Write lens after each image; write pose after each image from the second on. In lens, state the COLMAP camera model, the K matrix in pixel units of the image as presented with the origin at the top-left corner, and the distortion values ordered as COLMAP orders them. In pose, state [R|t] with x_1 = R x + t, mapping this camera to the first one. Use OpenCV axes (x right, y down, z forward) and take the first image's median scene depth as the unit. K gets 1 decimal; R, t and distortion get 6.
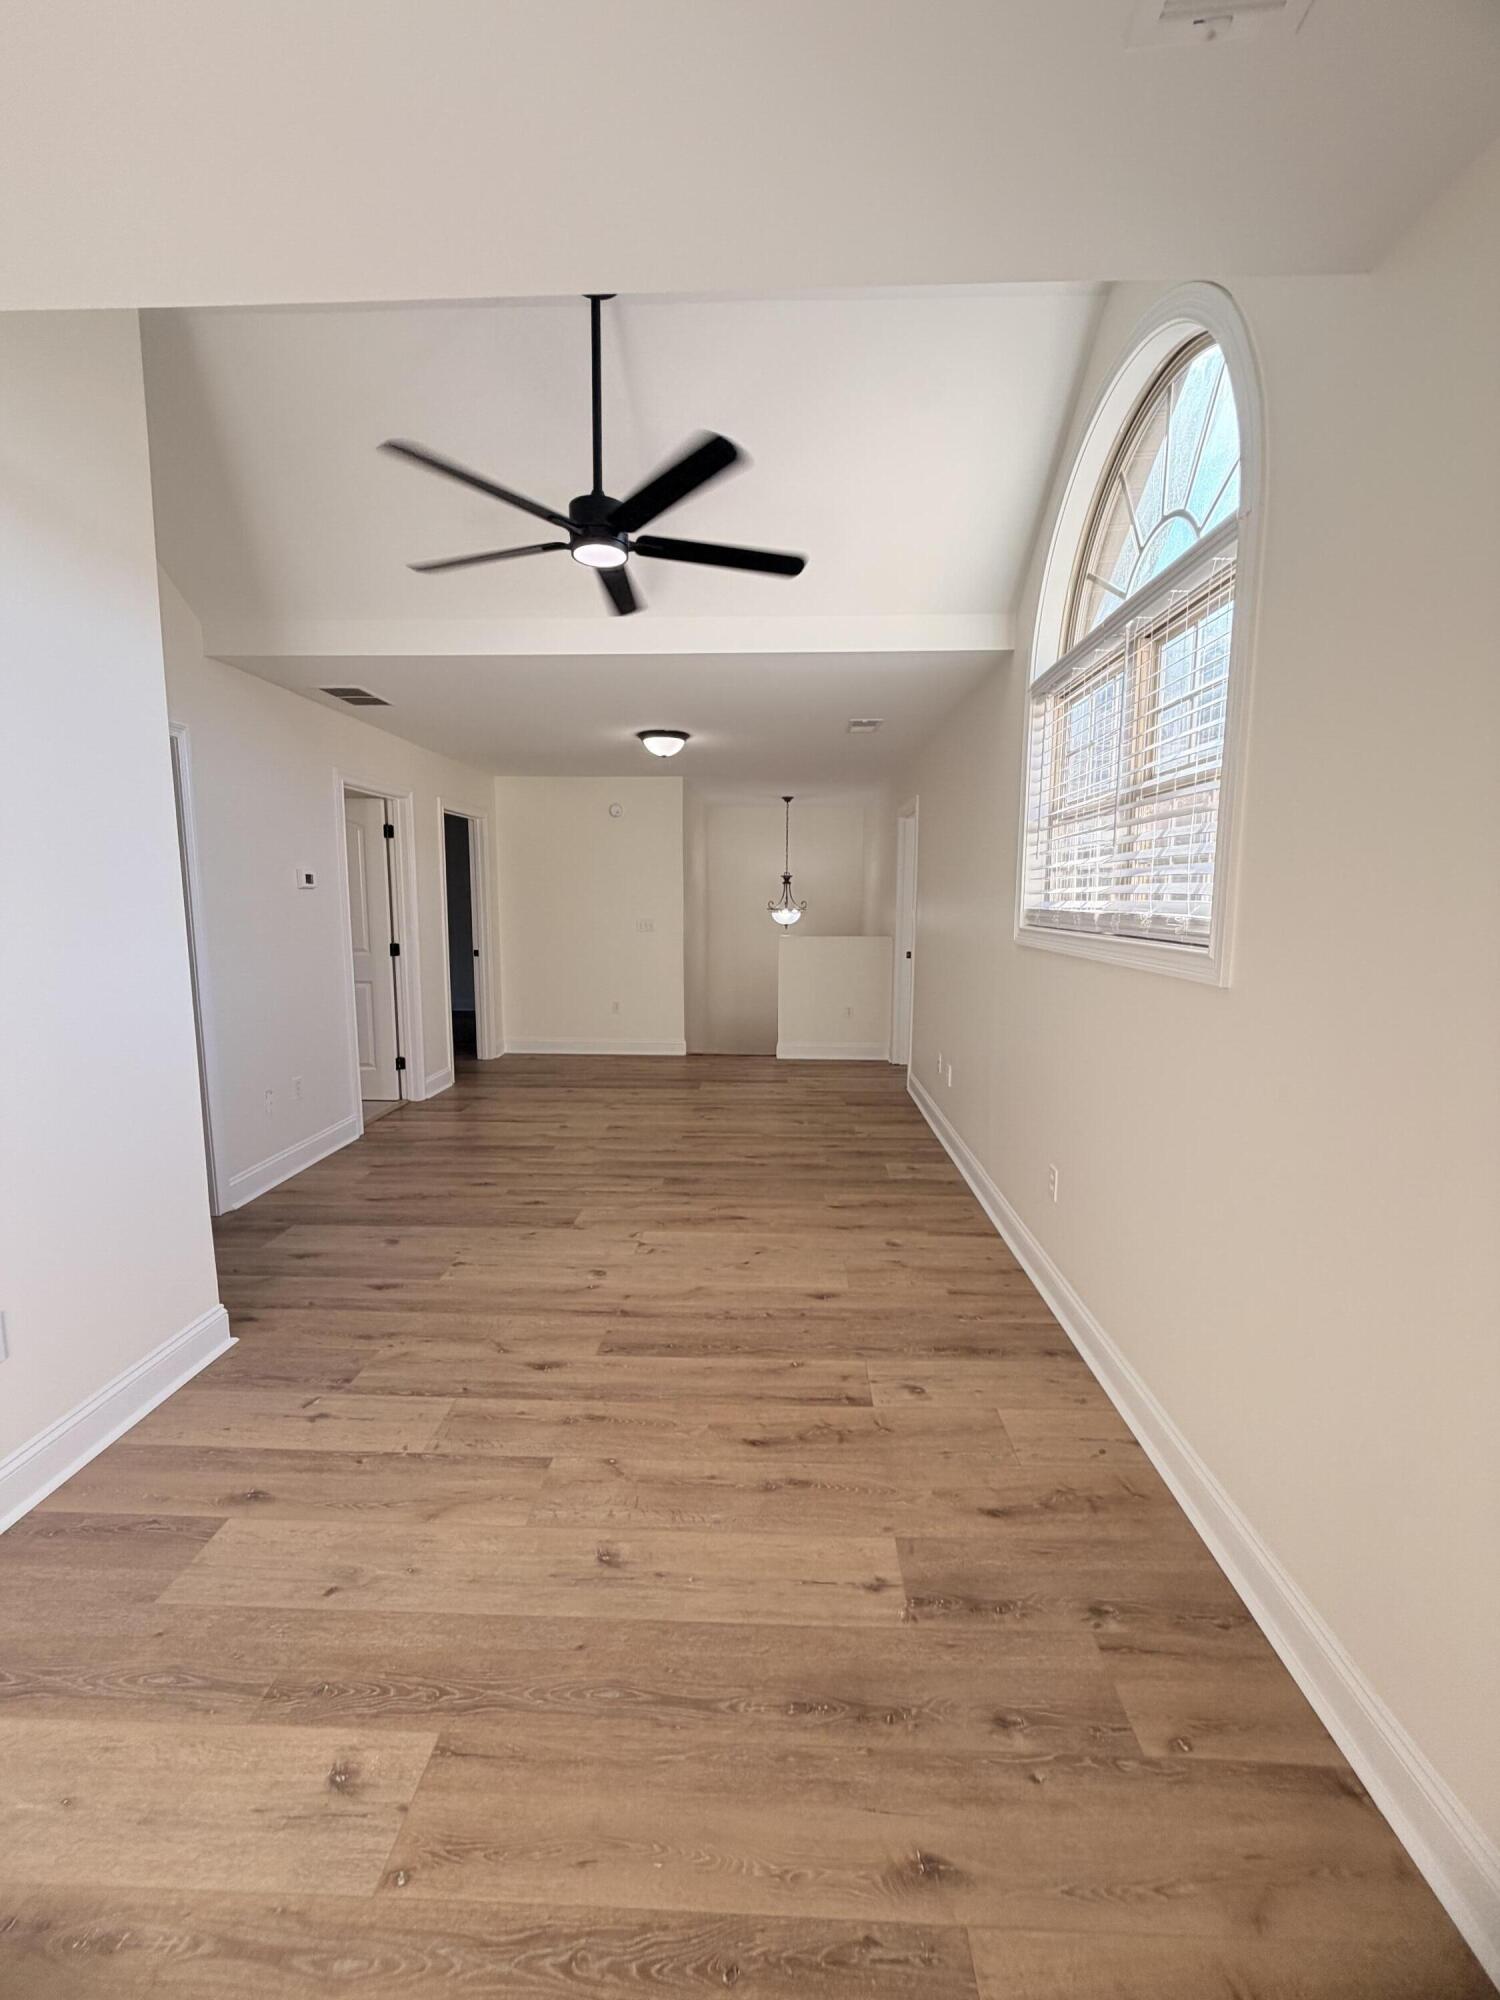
lens RADIAL K [[792.1, 0, 744.3], [0, 792.1, 1000.4], [0, 0, 1]] dist [0.001024, 0.000377]
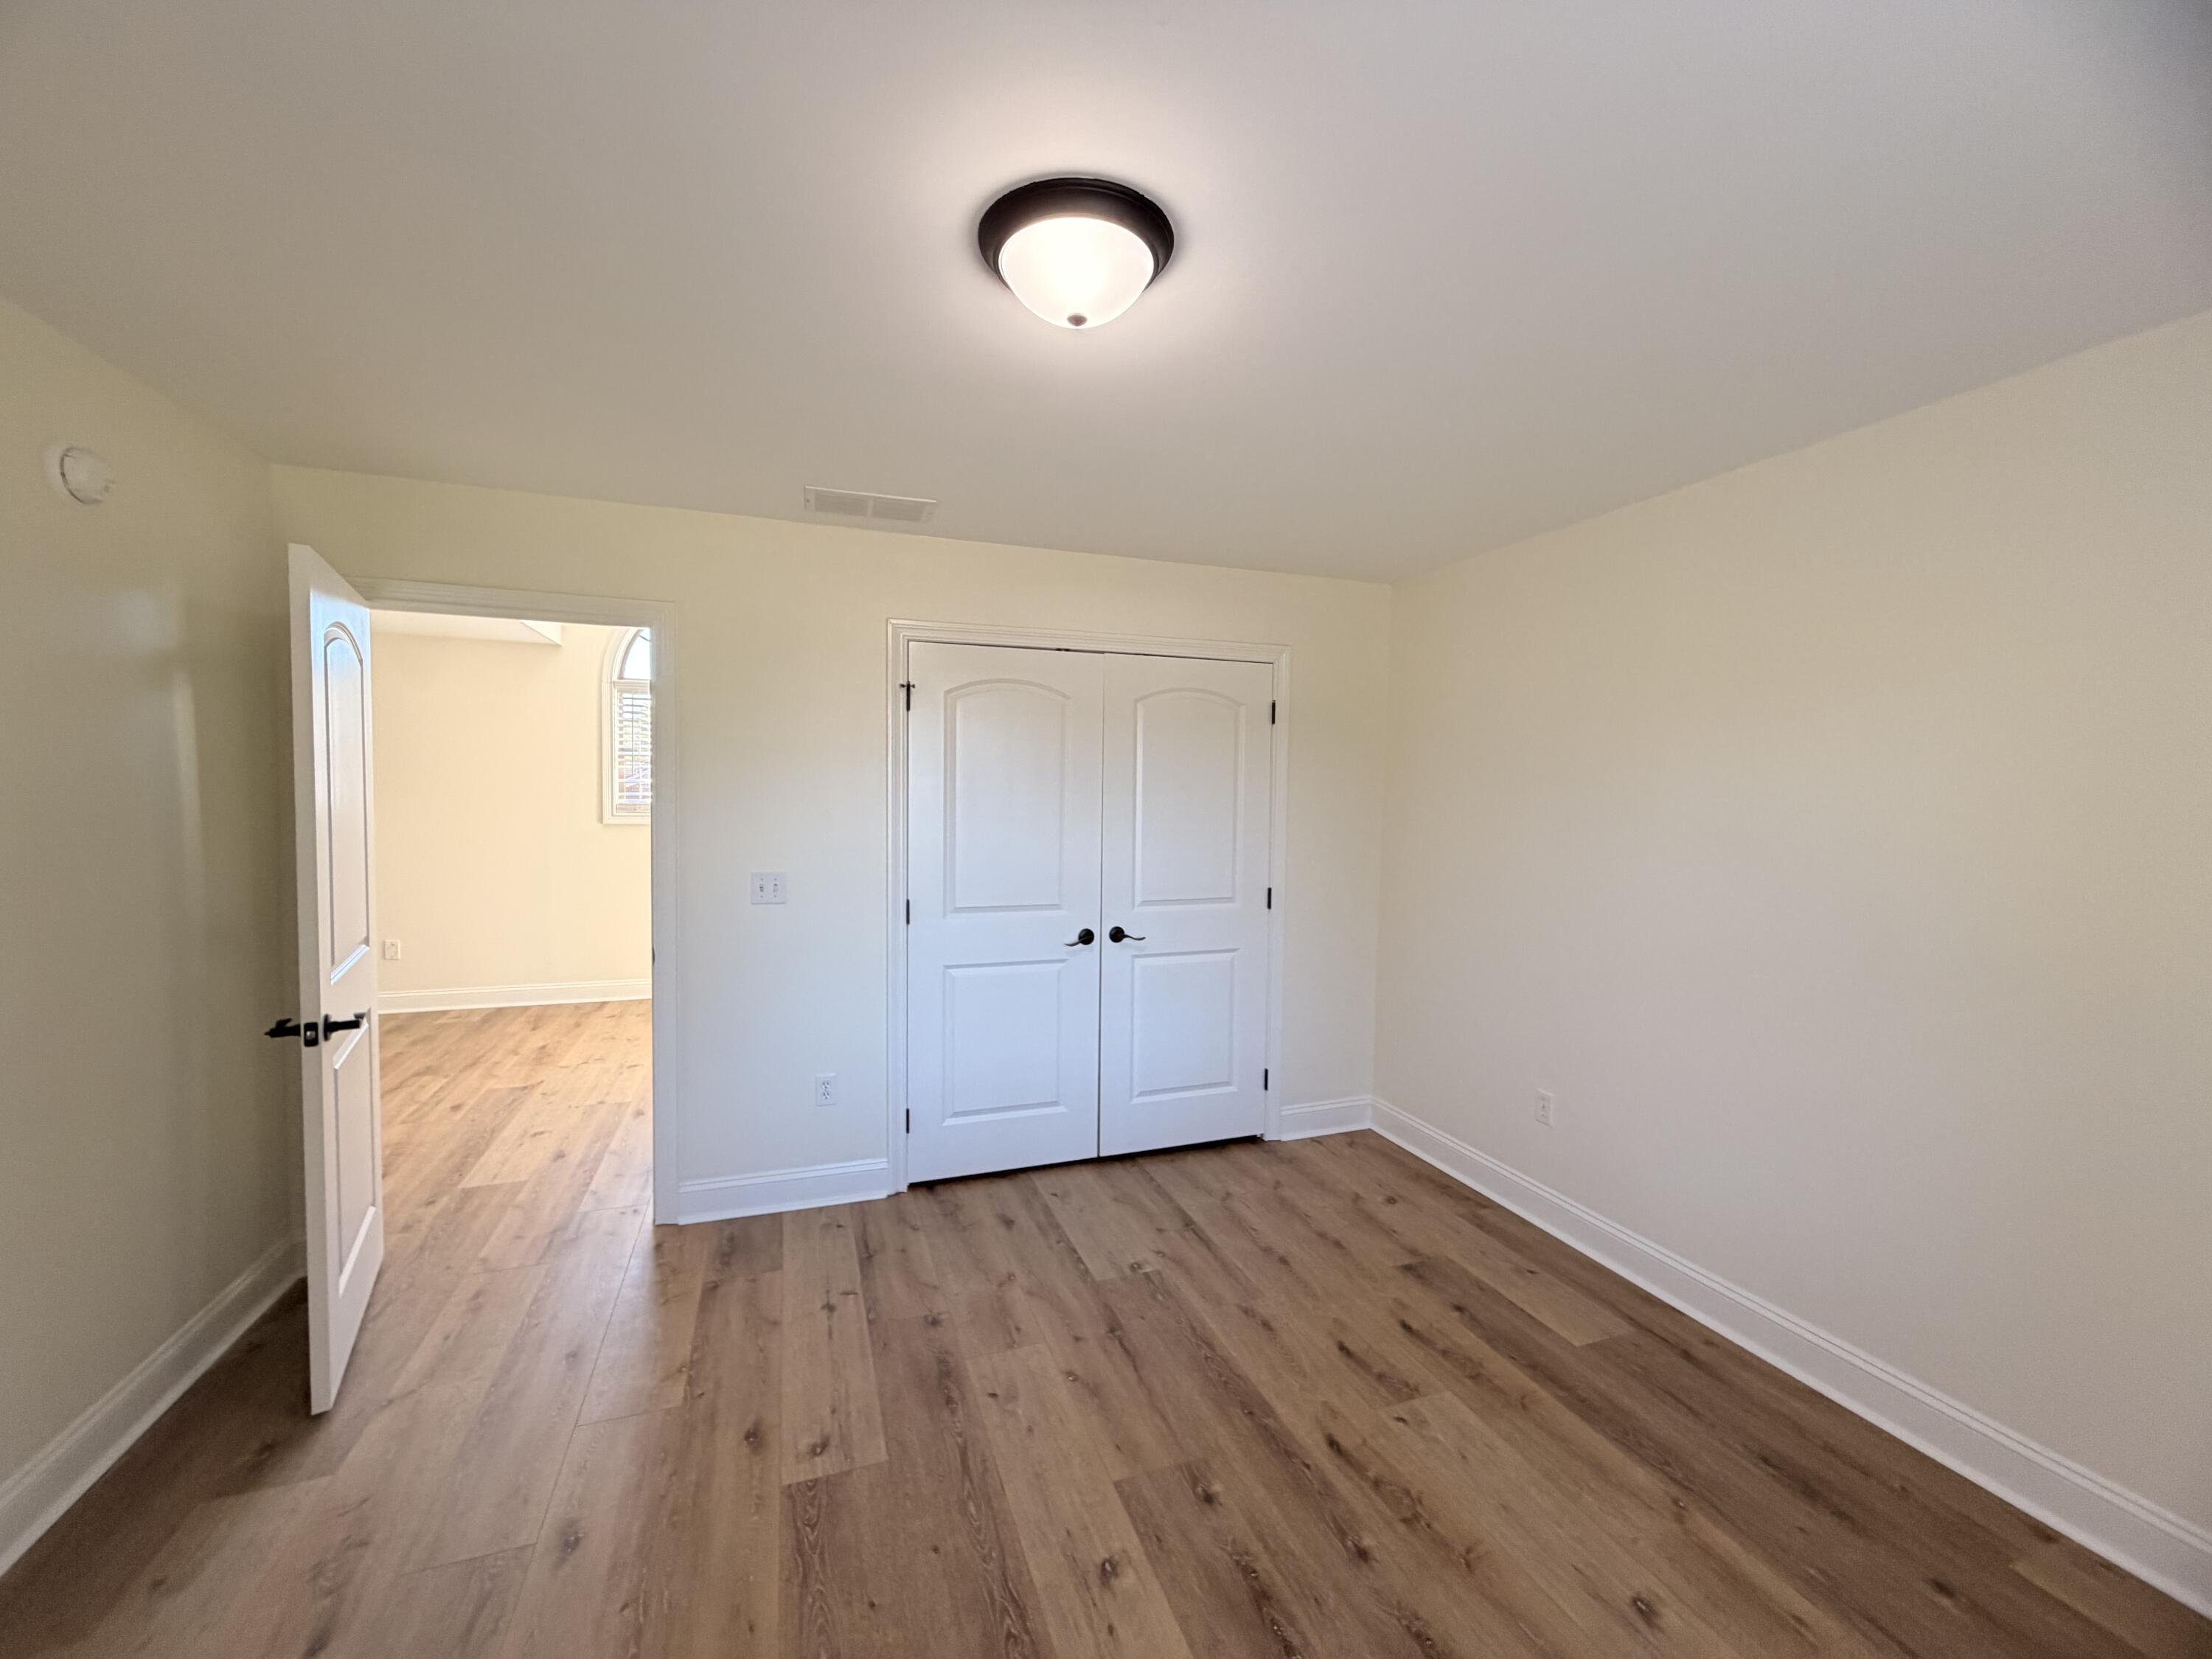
lens RADIAL K [[876.0, 0, 1105.3], [0, 876.0, 840.1], [0, 0, 1]] dist [0.001024, 0.000377]
pose [[-0.360994, -0.070103, 0.929930, -2.200618], [0.095859, 0.989099, 0.111775, -0.176293], [-0.927628, 0.129493, -0.350339, 0.810330]]
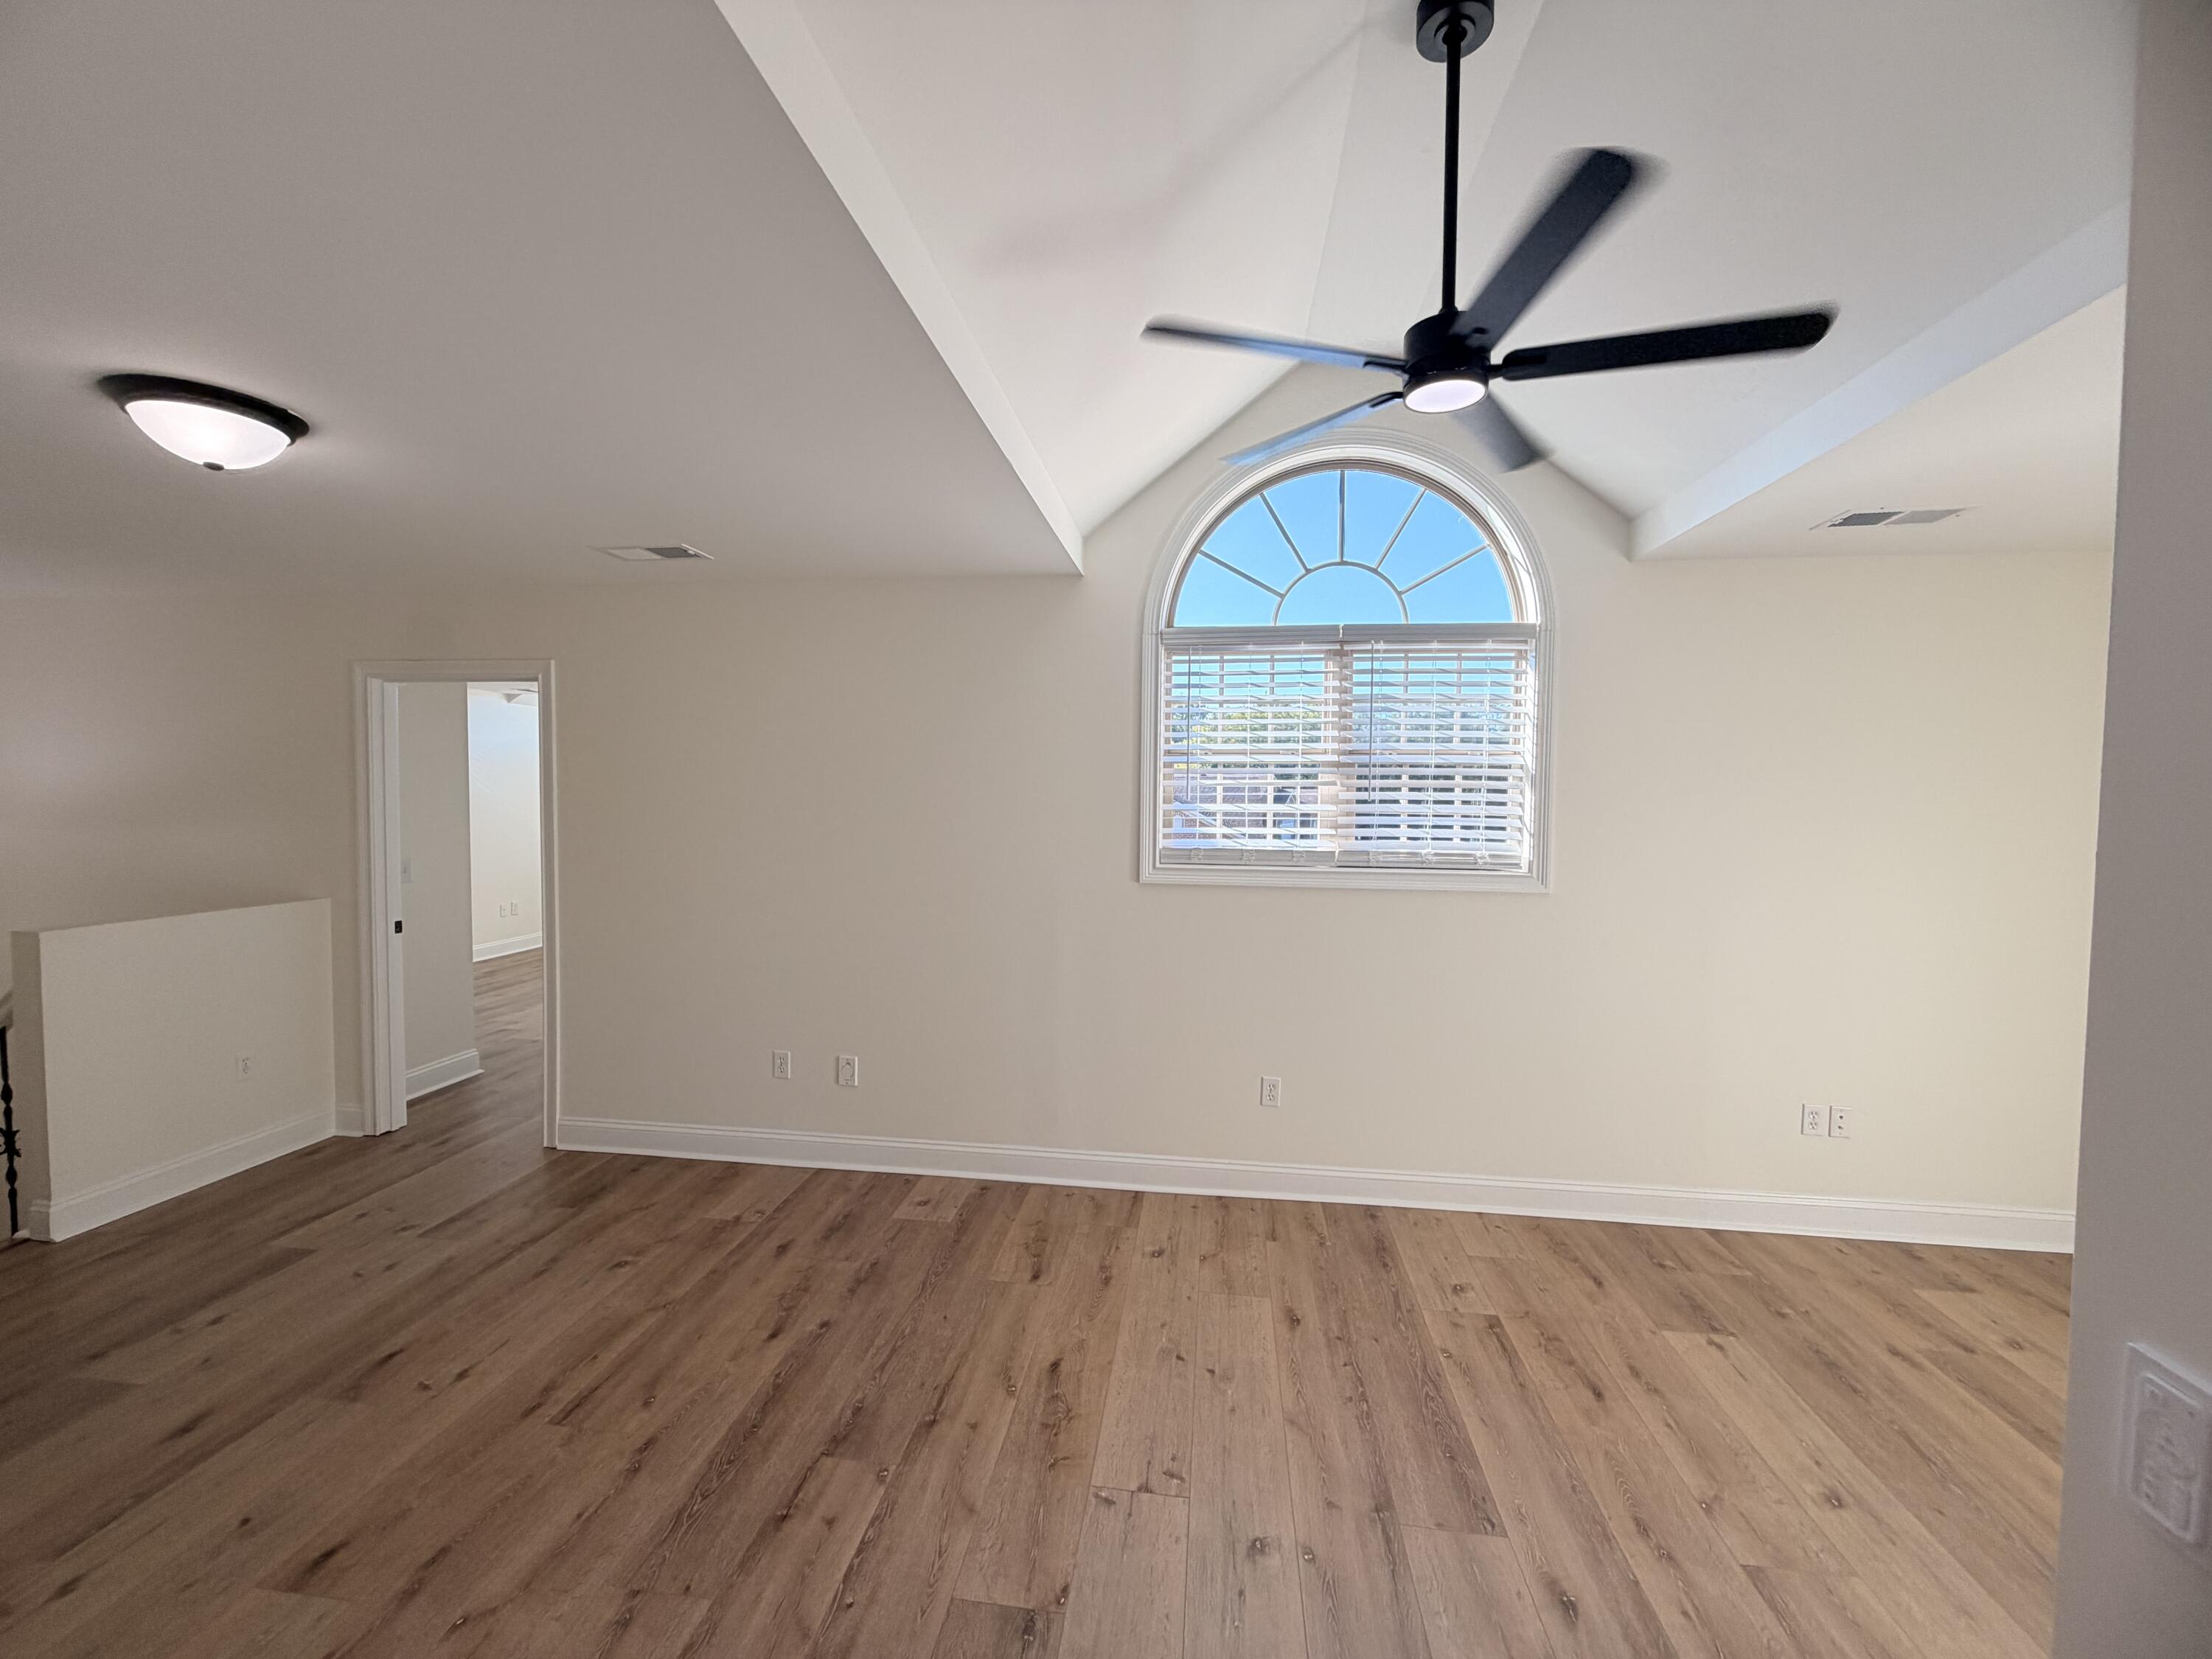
lens RADIAL K [[876.0, 0, 1117.7], [0, 876.0, 841.5], [0, 0, 1]] dist [0.001024, 0.000377]
pose [[0.090871, -0.057599, 0.994196, -0.885649], [0.119891, 0.991698, 0.046496, -0.214528], [-0.988619, 0.114970, 0.097023, 1.119608]]
